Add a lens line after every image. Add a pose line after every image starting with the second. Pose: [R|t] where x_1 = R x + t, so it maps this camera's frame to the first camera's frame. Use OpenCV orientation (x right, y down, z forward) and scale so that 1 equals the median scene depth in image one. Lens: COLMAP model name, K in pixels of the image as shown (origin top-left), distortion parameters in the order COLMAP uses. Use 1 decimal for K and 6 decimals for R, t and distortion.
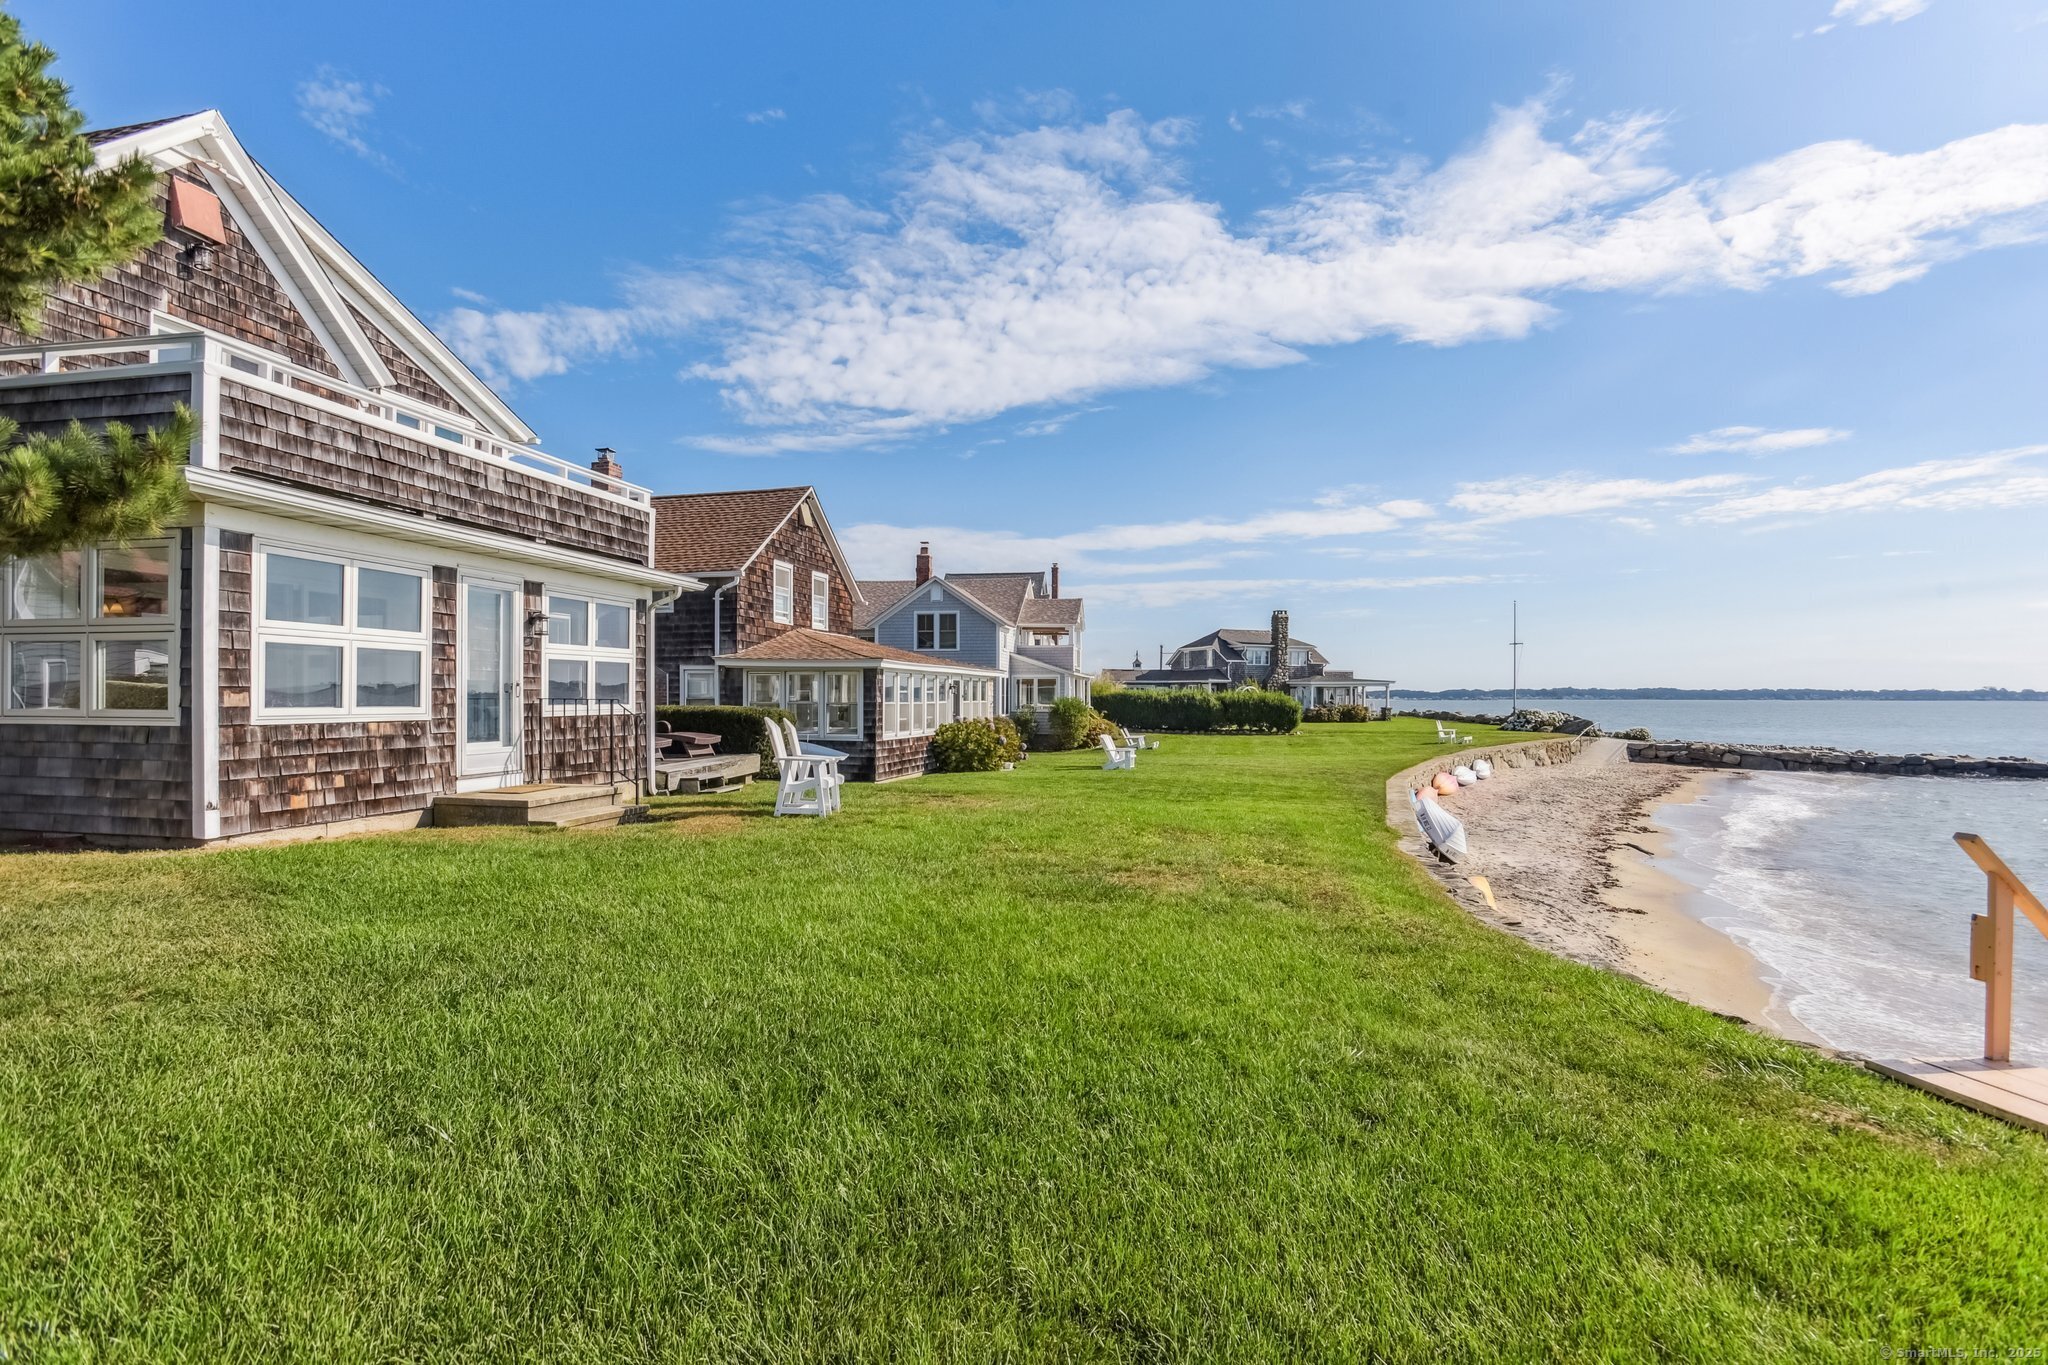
lens RADIAL K [[977.2, 0, 1025.6], [0, 977.2, 695.5], [0, 0, 1]] dist [-0.018781, 0.007089]
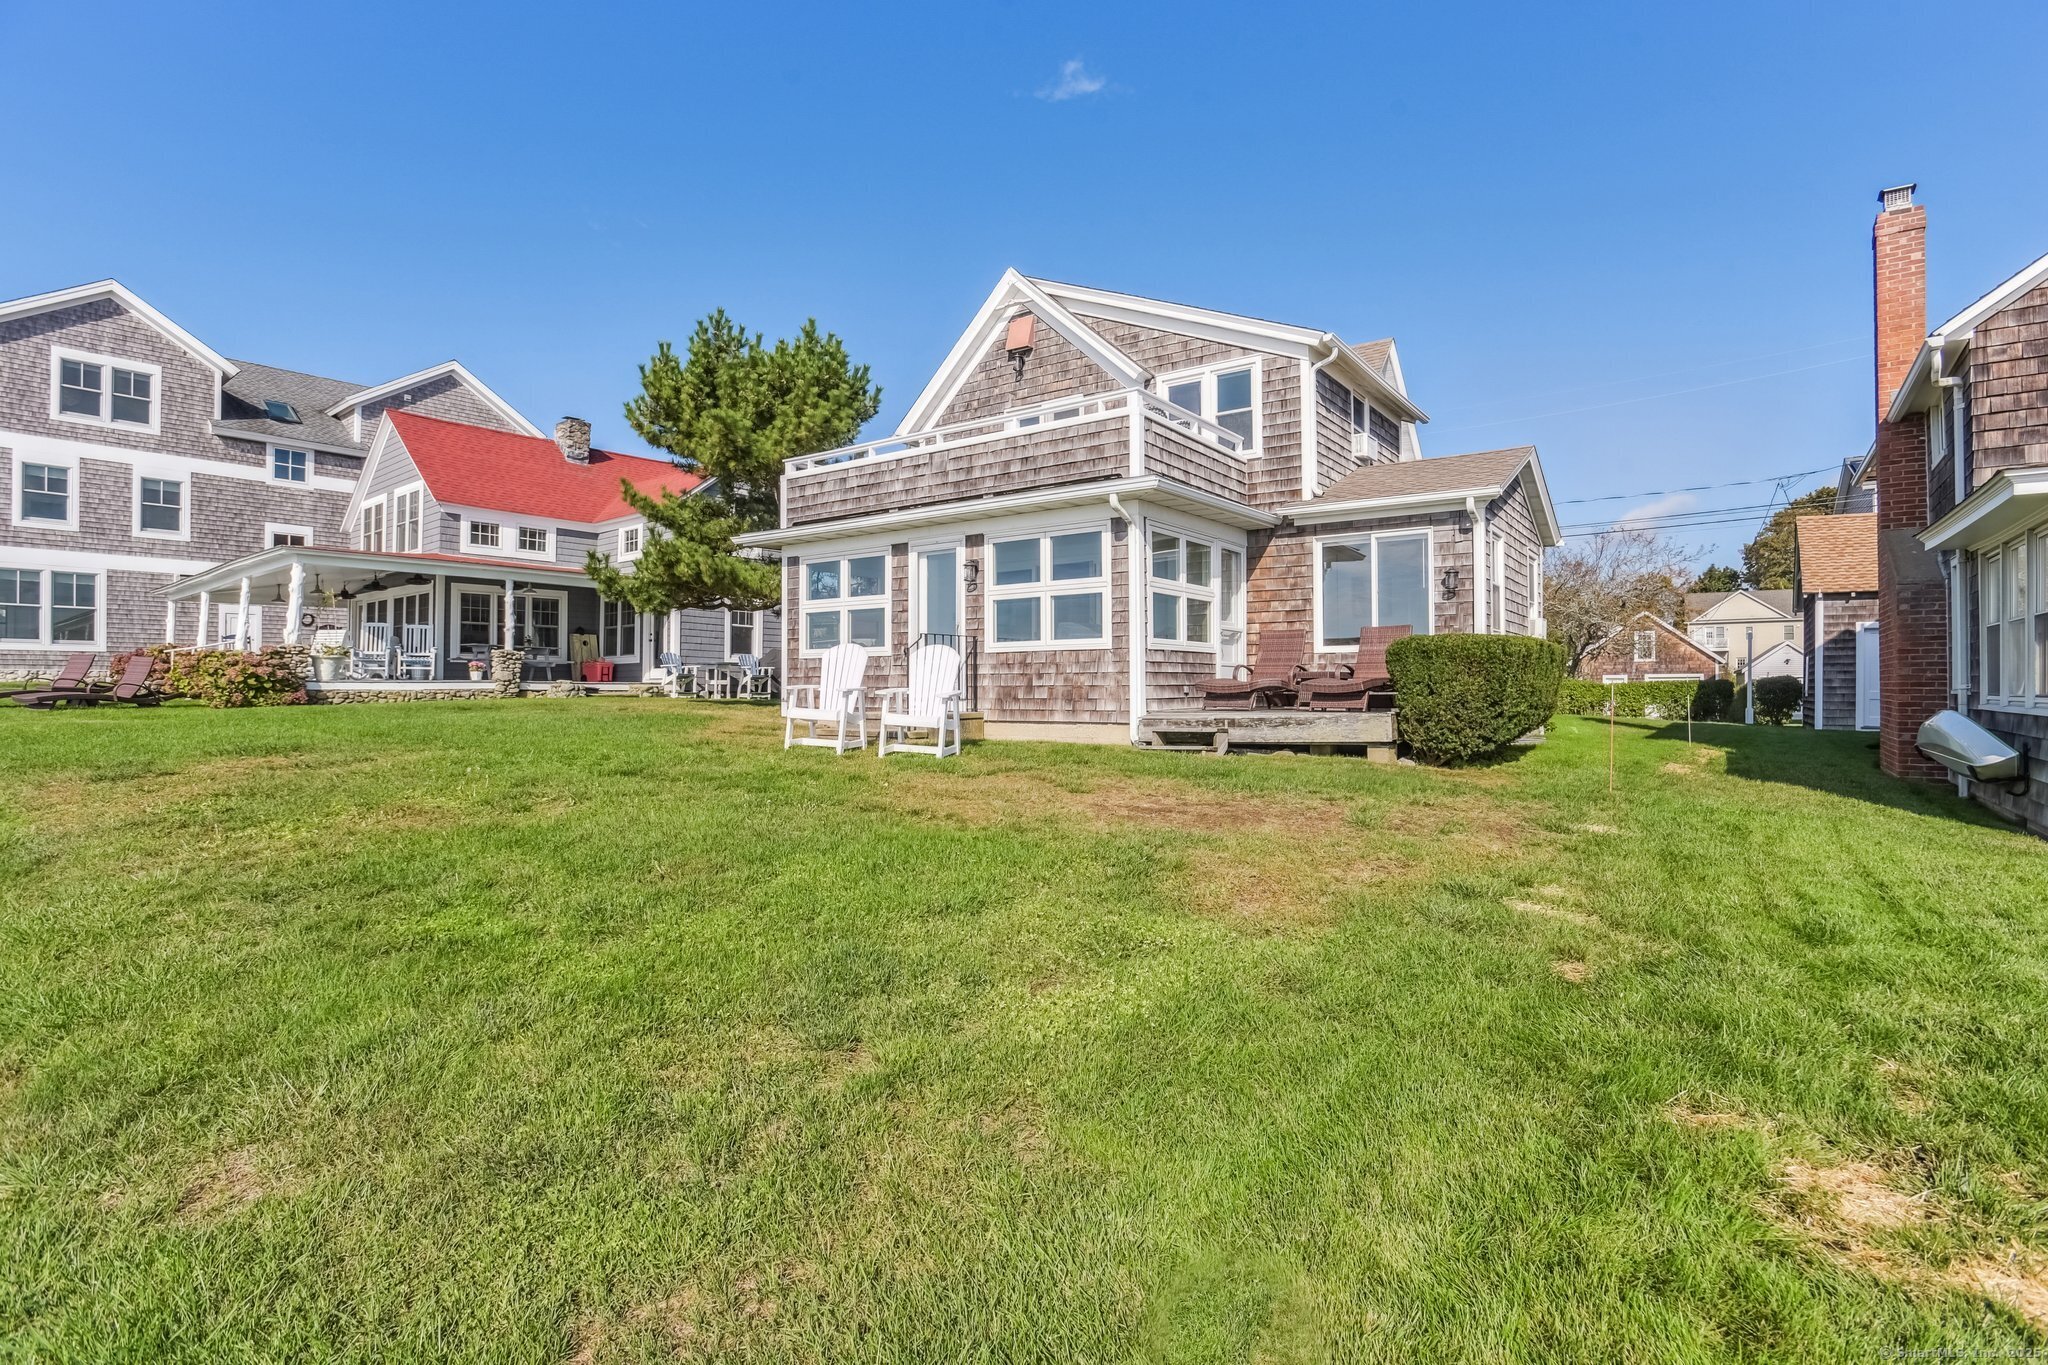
lens RADIAL K [[977.2, 0, 1027.9], [0, 977.2, 676.5], [0, 0, 1]] dist [-0.018781, 0.007089]
pose [[-0.395491, -0.021549, -0.918217, 0.538193], [-0.000809, 0.999733, -0.023114, 0.078777], [0.918469, -0.008398, -0.395403, 1.562371]]
